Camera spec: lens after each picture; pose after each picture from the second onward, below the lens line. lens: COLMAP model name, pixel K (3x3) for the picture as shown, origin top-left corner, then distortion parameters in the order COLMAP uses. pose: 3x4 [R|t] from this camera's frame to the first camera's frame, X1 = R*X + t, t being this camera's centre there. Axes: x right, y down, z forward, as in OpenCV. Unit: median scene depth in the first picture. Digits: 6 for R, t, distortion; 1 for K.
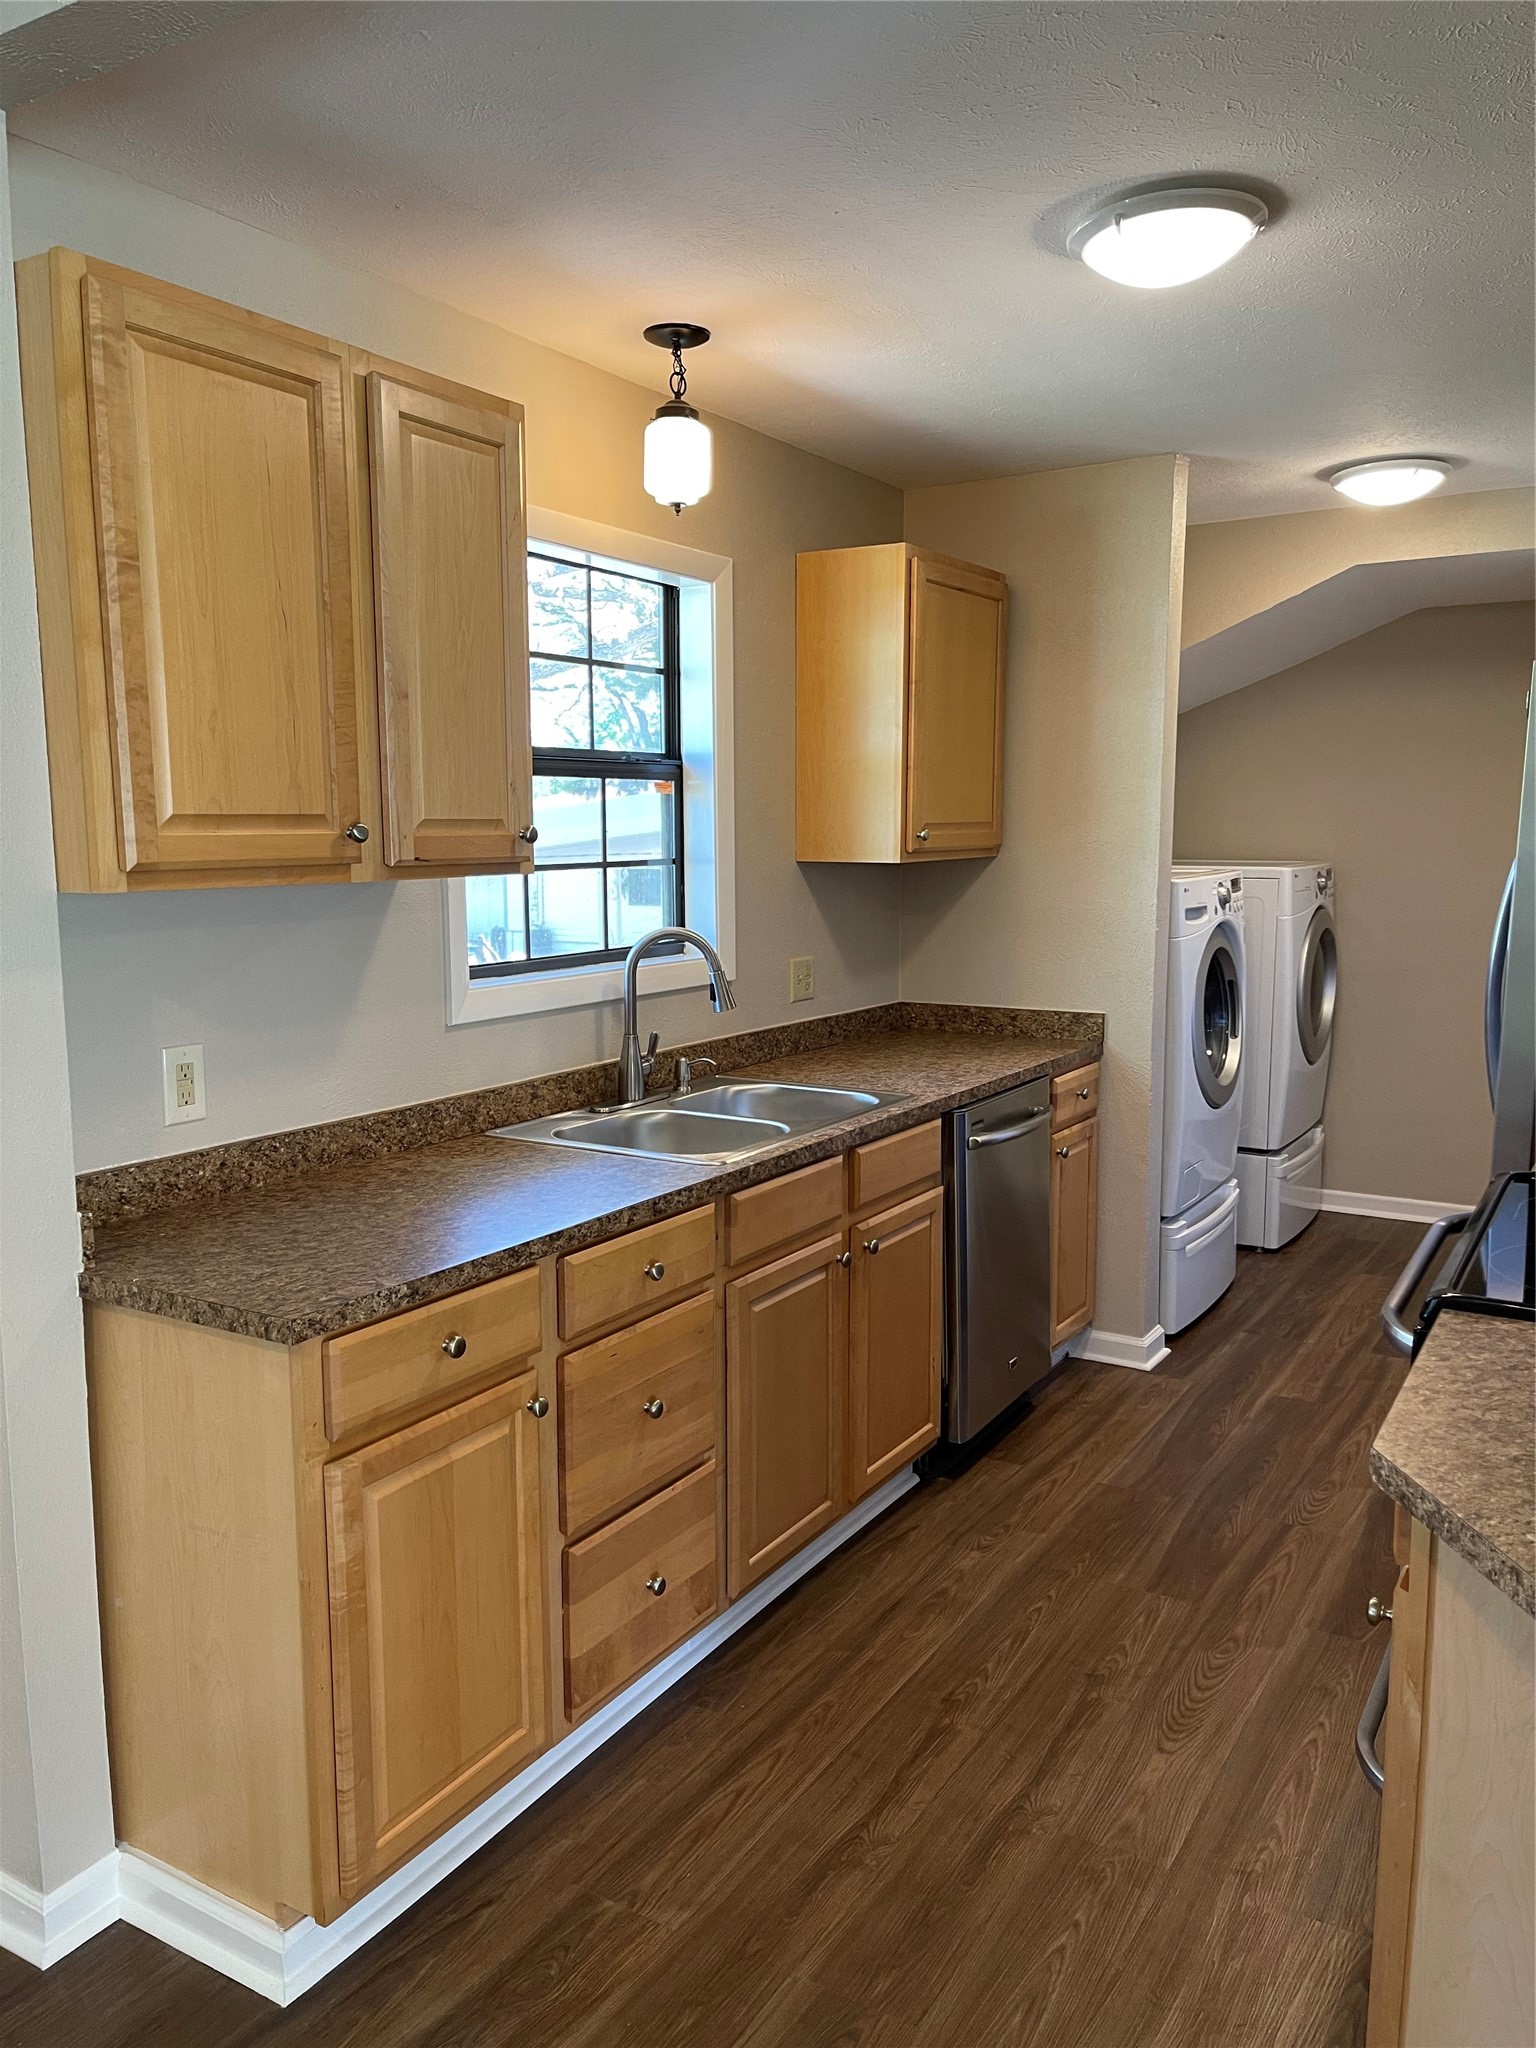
lens RADIAL K [[1546.3, 0, 771.1], [0, 1546.3, 1032.4], [0, 0, 1]] dist [0.080645, -0.109040]
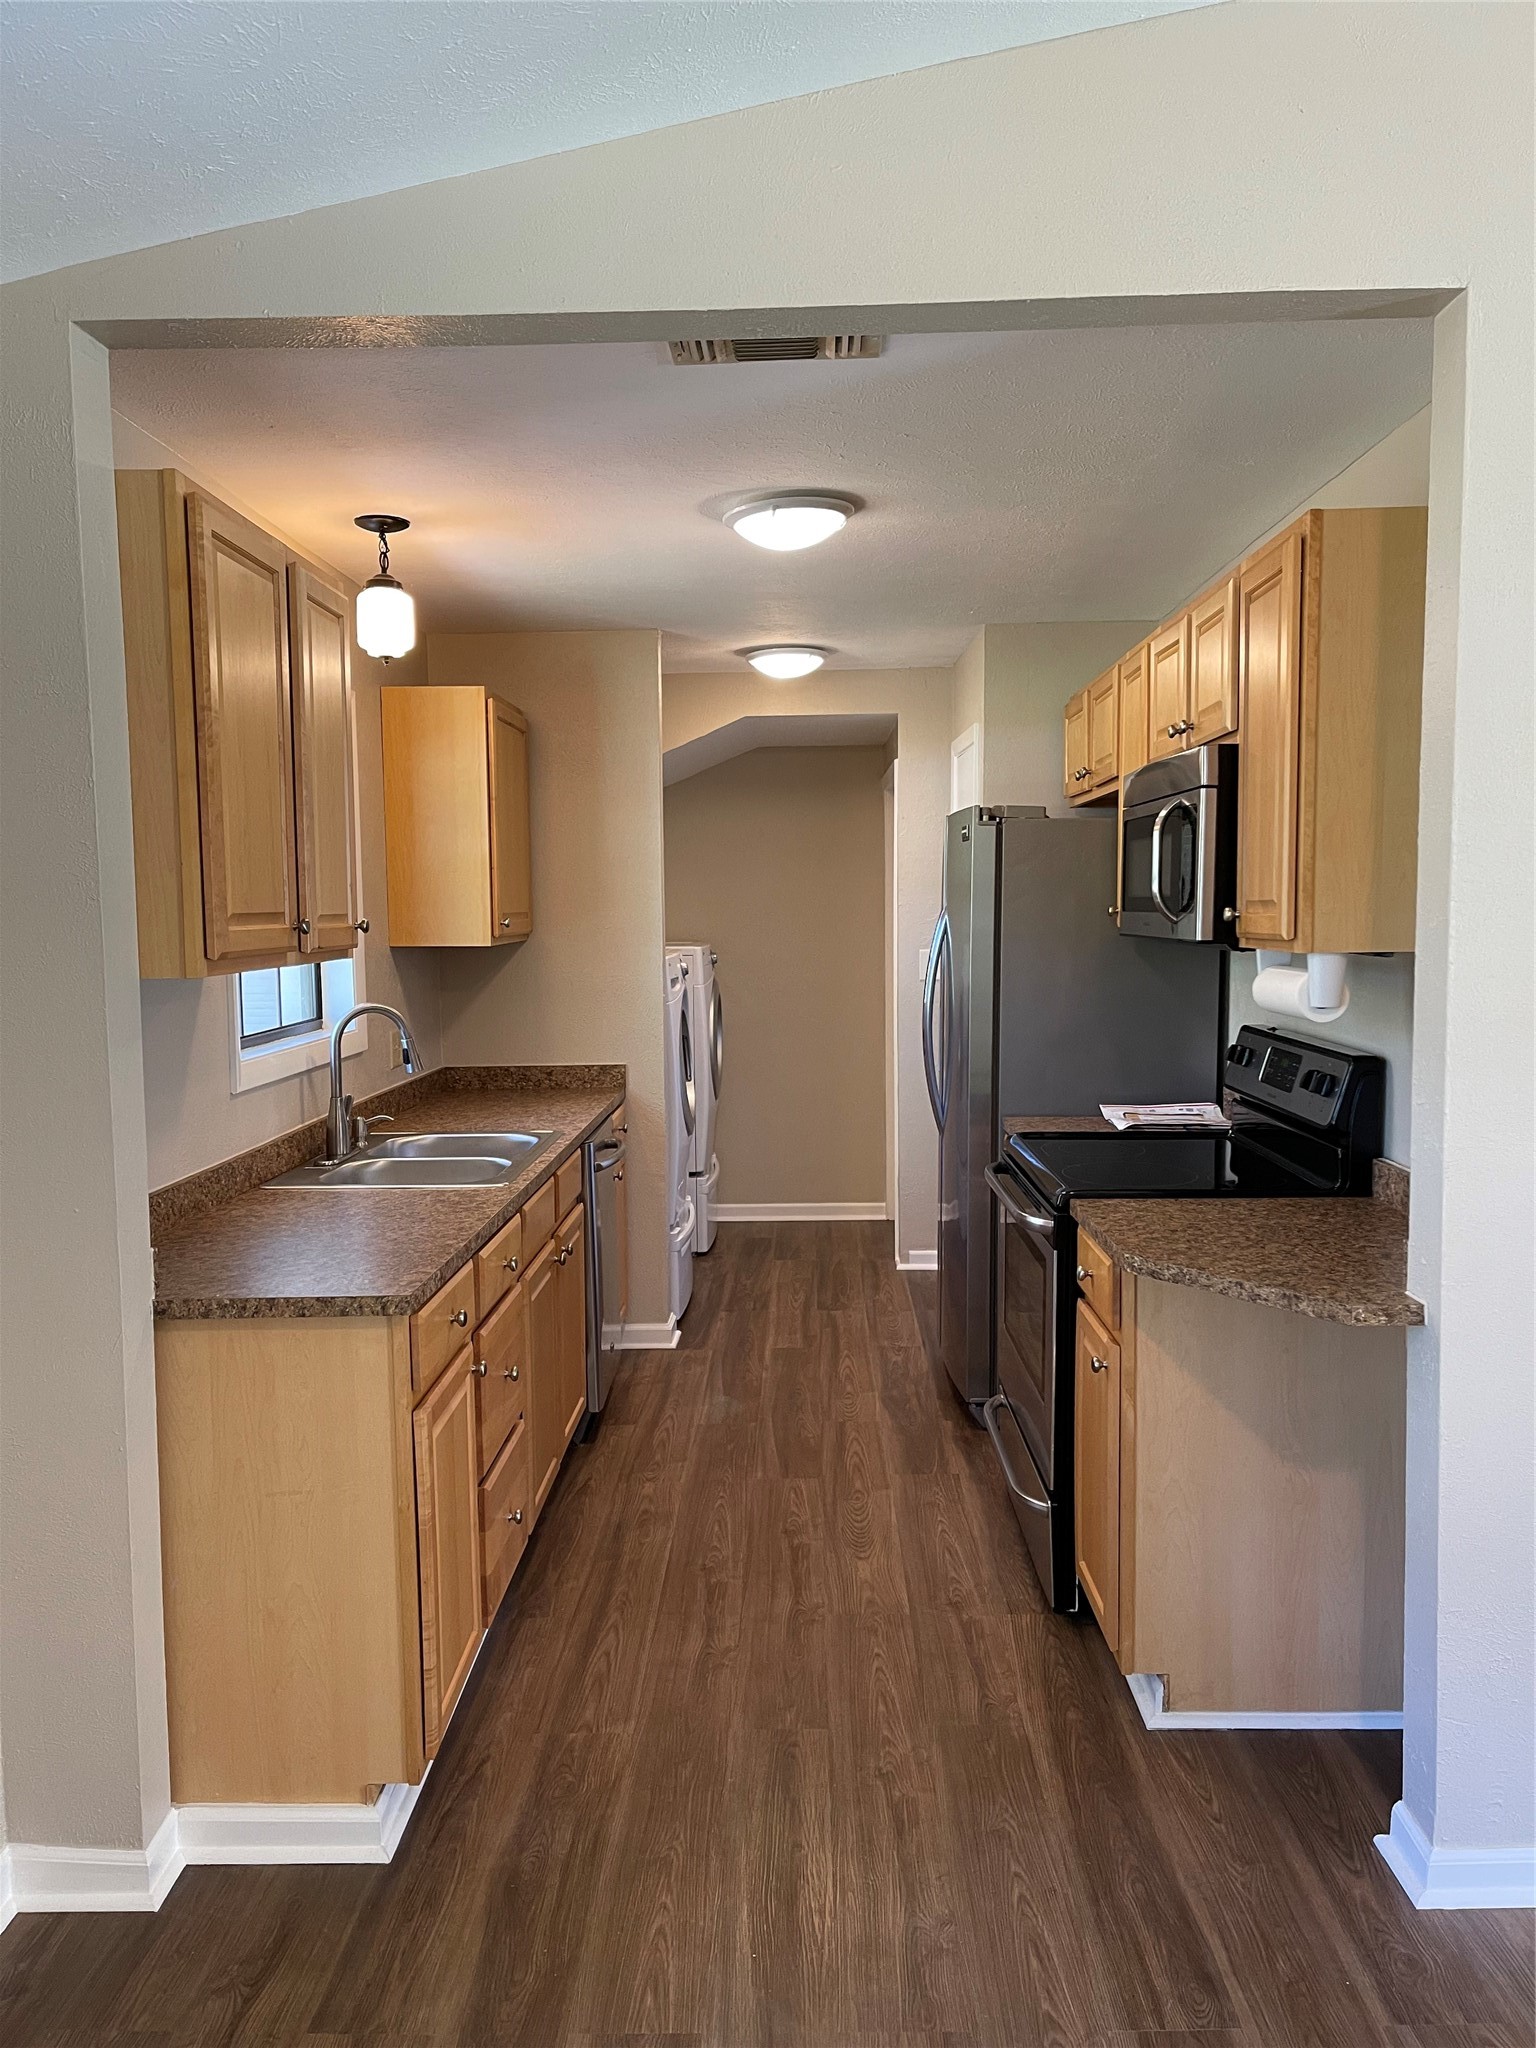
lens RADIAL K [[1546.3, 0, 771.1], [0, 1546.3, 1032.4], [0, 0, 1]] dist [0.080645, -0.109040]
pose [[0.864942, -0.049032, 0.499471, -0.427577], [0.076449, 0.996474, -0.034567, 0.019980], [-0.496015, 0.068083, 0.865641, -0.186642]]
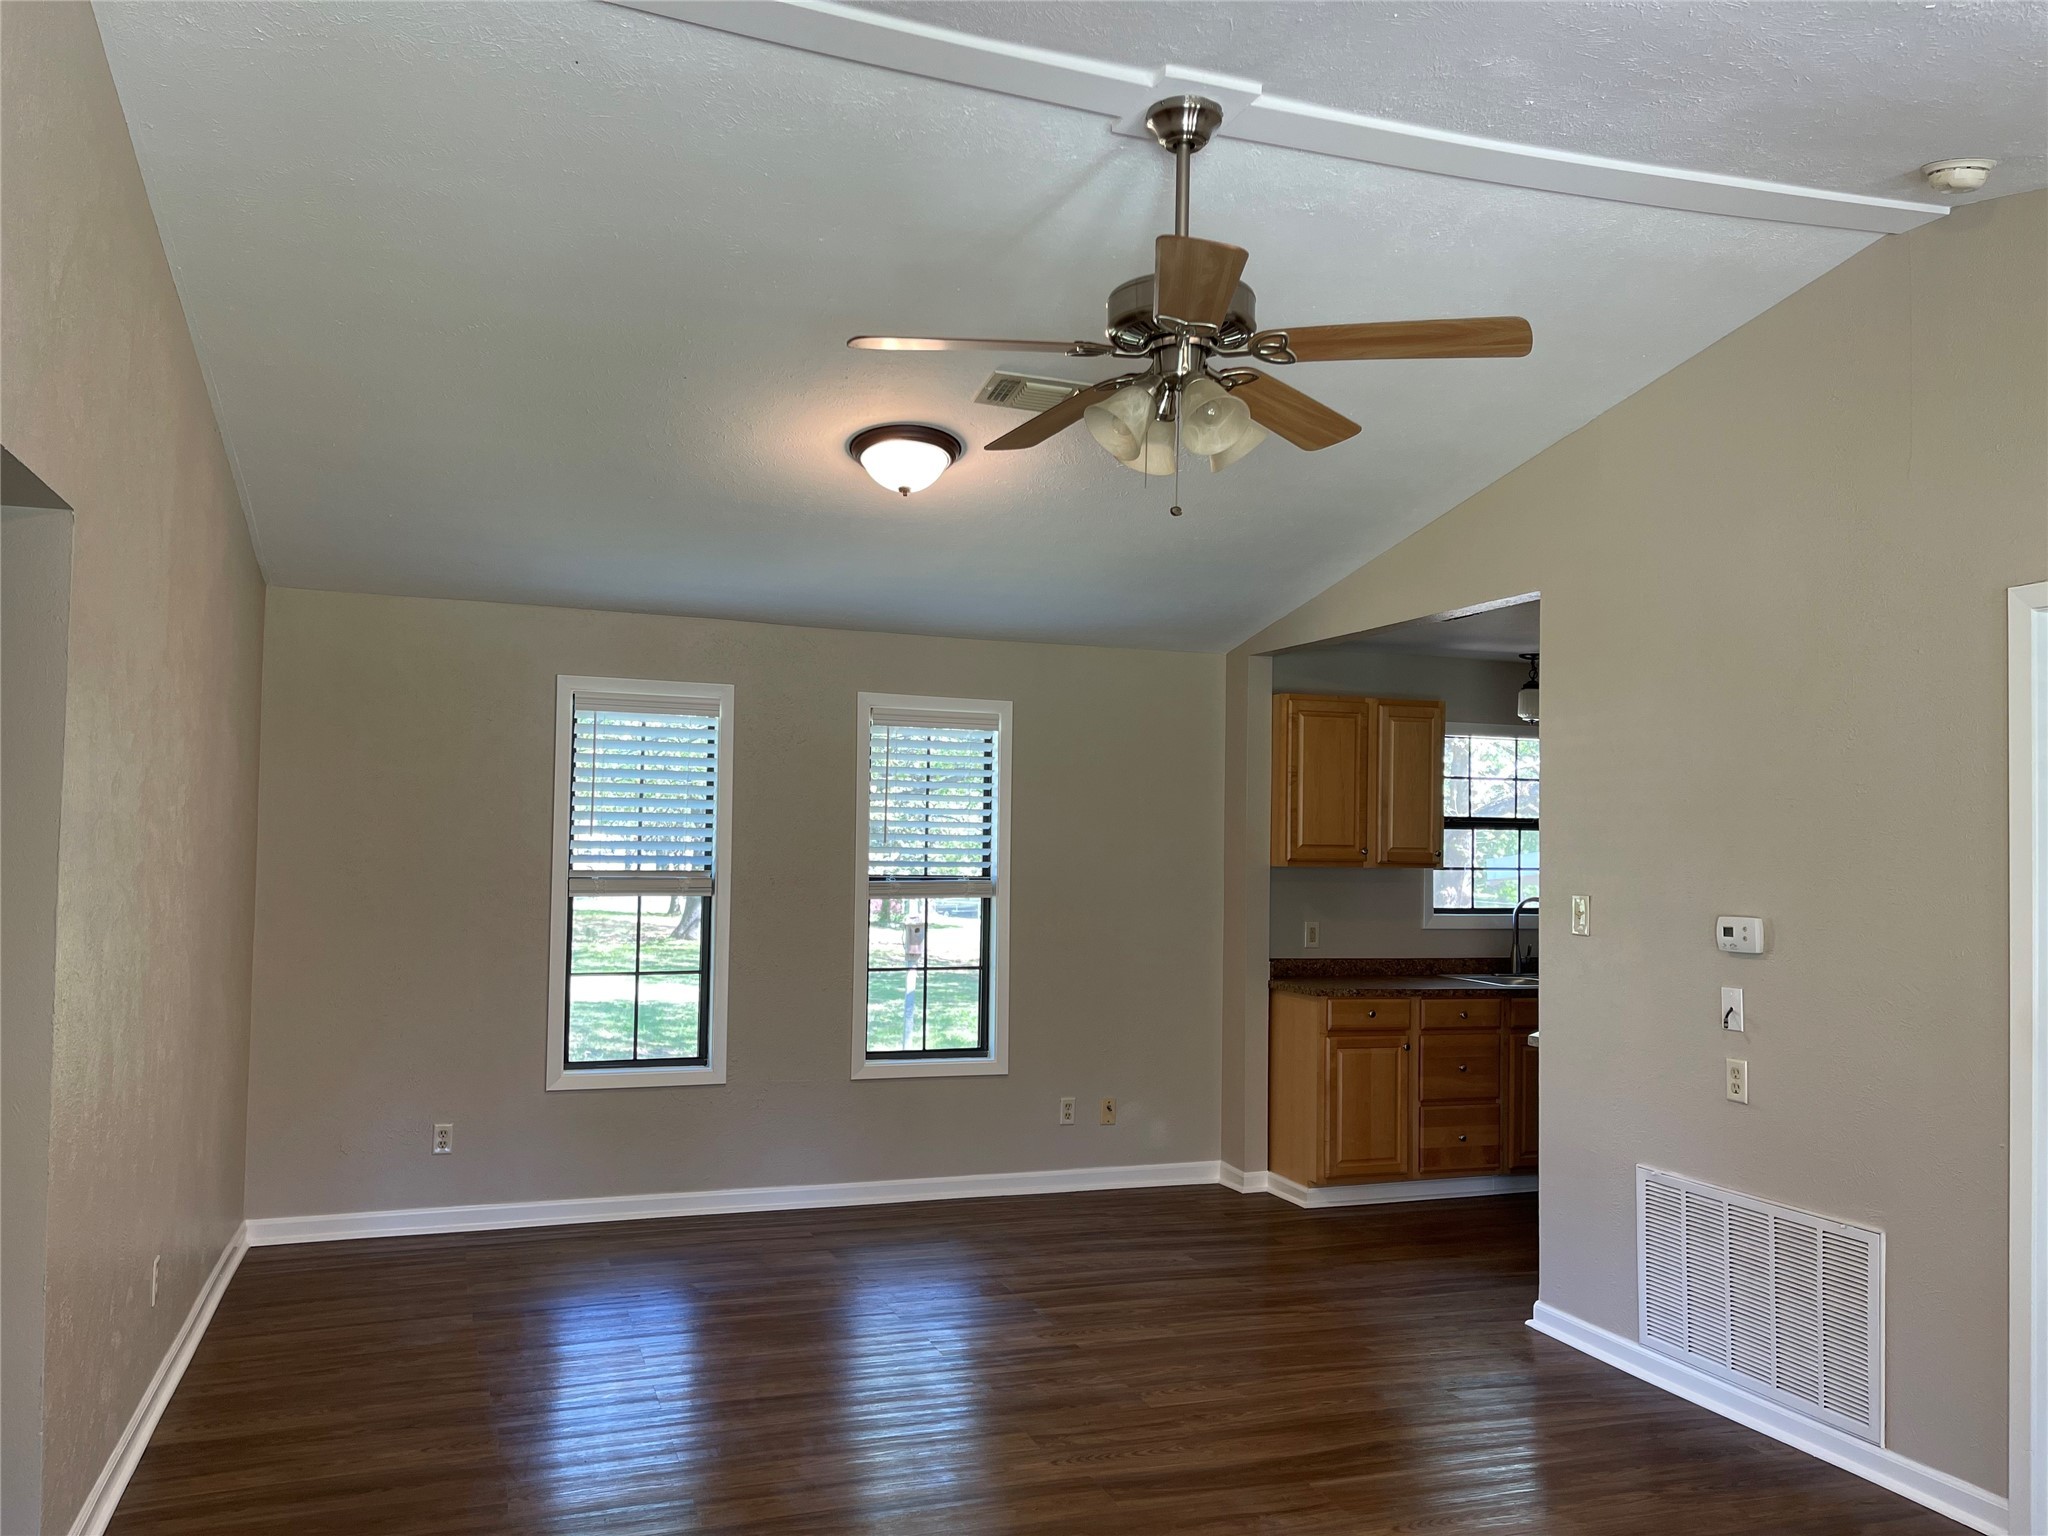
lens RADIAL K [[1546.3, 0, 1024.0], [0, 1546.3, 768.0], [0, 0, 1]] dist [0.080645, -0.109040]
pose [[0.775369, -0.015159, -0.631326, 0.868278], [-0.104214, 0.982934, -0.151594, 0.184264], [0.622850, 0.183334, 0.760557, -1.336930]]
